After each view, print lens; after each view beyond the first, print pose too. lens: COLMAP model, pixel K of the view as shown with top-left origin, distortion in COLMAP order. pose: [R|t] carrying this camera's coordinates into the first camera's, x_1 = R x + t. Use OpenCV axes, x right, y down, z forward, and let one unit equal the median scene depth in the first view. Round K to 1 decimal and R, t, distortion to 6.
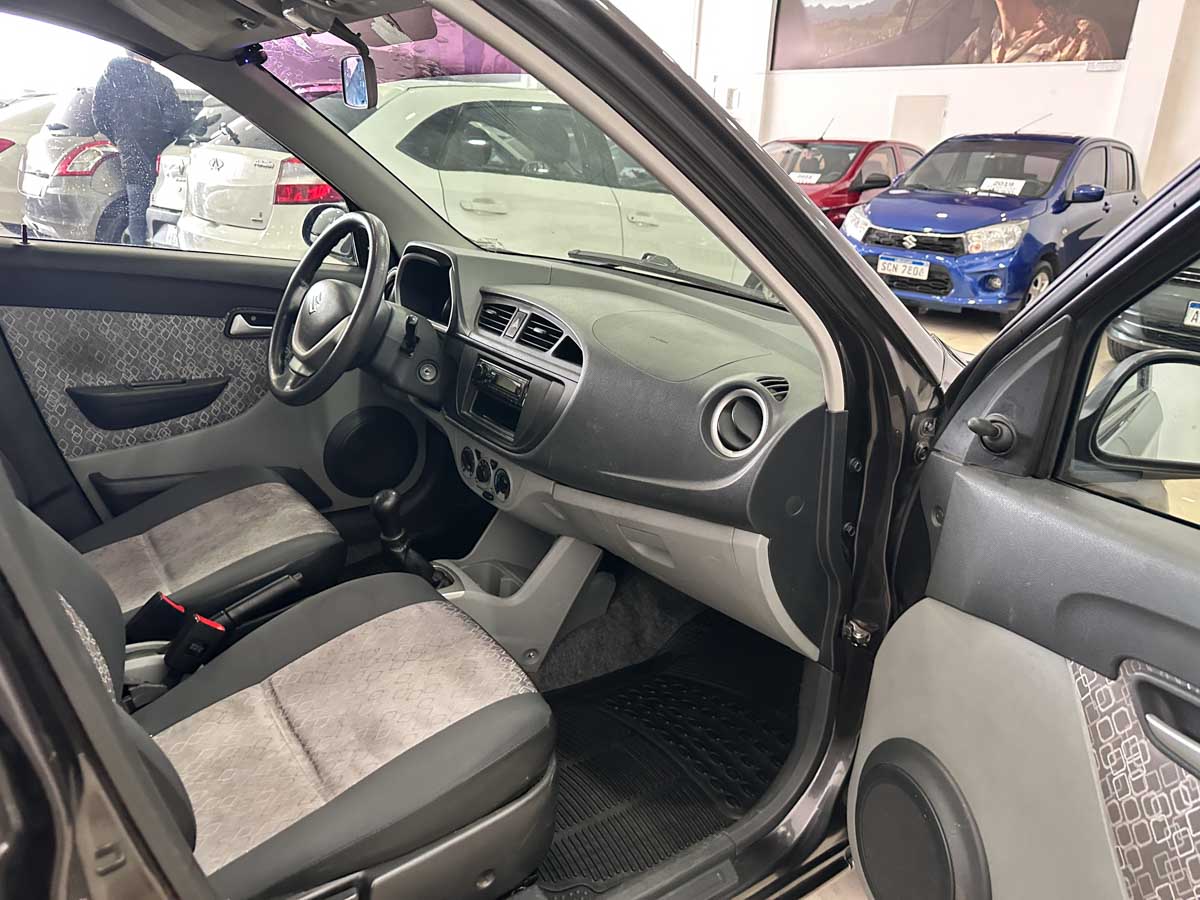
lens RADIAL K [[846.3, 0, 609.0], [0, 846.3, 439.6], [0, 0, 1]] dist [0.053124, -0.056762]
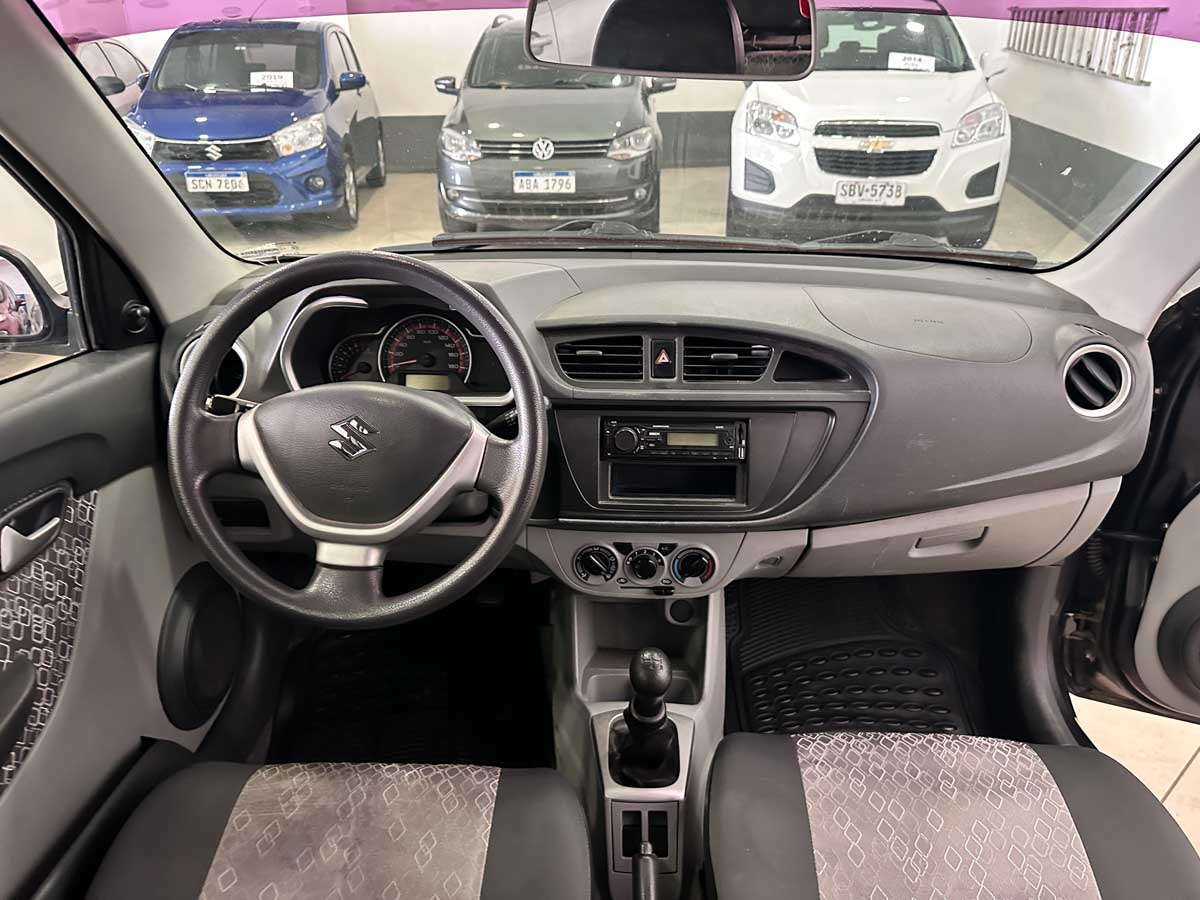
lens RADIAL K [[846.3, 0, 589.8], [0, 846.3, 452.8], [0, 0, 1]] dist [0.053124, -0.056762]
pose [[0.641148, -0.384131, 0.664359, -0.567882], [0.296581, 0.922472, 0.247152, -0.223247], [-0.707791, 0.038575, 0.705367, 0.470879]]
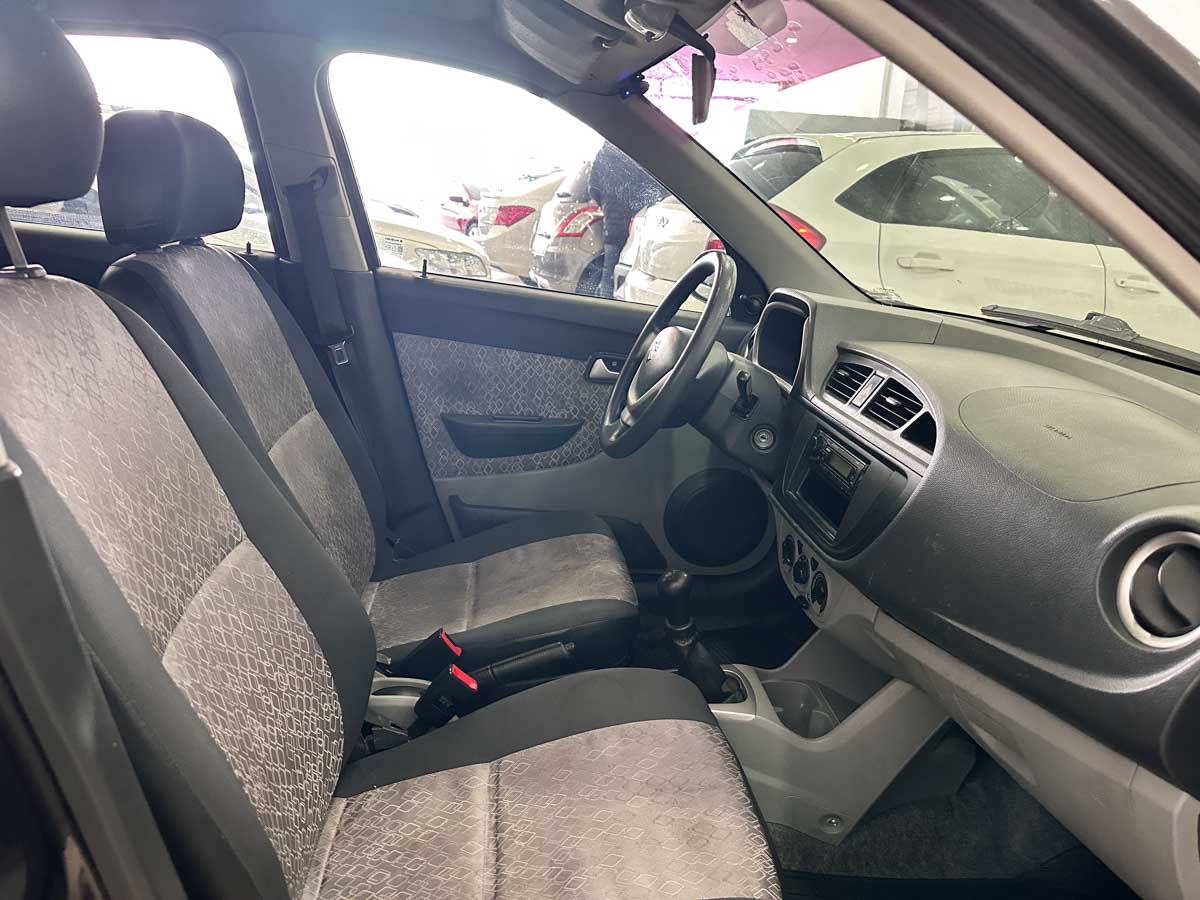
lens RADIAL K [[846.3, 0, 591.3], [0, 846.3, 445.0], [0, 0, 1]] dist [0.053124, -0.056762]
pose [[0.857592, 0.124983, -0.498915, 0.058478], [-0.157488, 0.987244, -0.023395, -0.025325], [0.489626, 0.098636, 0.866335, 0.180741]]
